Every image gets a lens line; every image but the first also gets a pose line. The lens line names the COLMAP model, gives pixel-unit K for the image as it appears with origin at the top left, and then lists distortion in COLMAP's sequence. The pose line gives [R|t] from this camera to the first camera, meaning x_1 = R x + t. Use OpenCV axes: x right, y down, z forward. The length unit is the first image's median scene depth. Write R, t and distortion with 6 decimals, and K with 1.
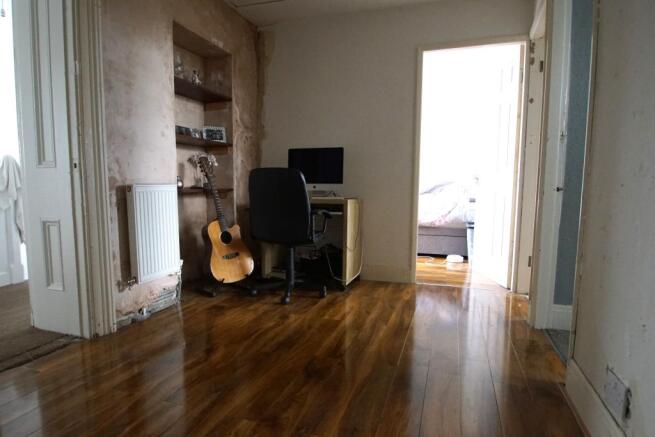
lens RADIAL K [[403.7, 0, 314.3], [0, 403.7, 233.9], [0, 0, 1]] dist [-0.031139, -0.001532]
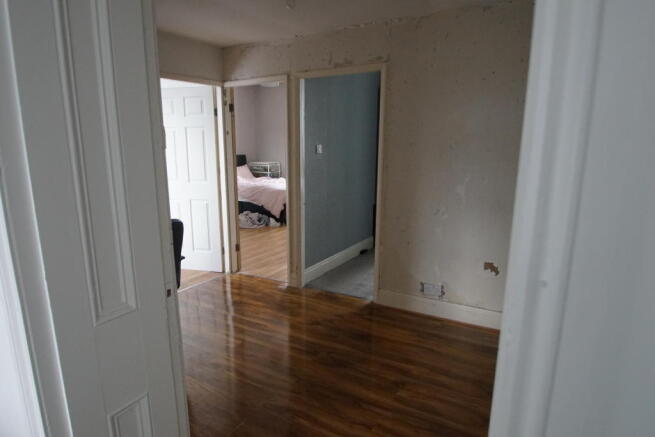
lens RADIAL K [[403.7, 0, 314.3], [0, 403.7, 233.9], [0, 0, 1]] dist [-0.031139, -0.001532]
pose [[0.200272, -0.220188, 0.954677, -0.778158], [0.108550, 0.973406, 0.201737, -0.248109], [-0.973708, 0.063228, 0.218847, 0.442557]]
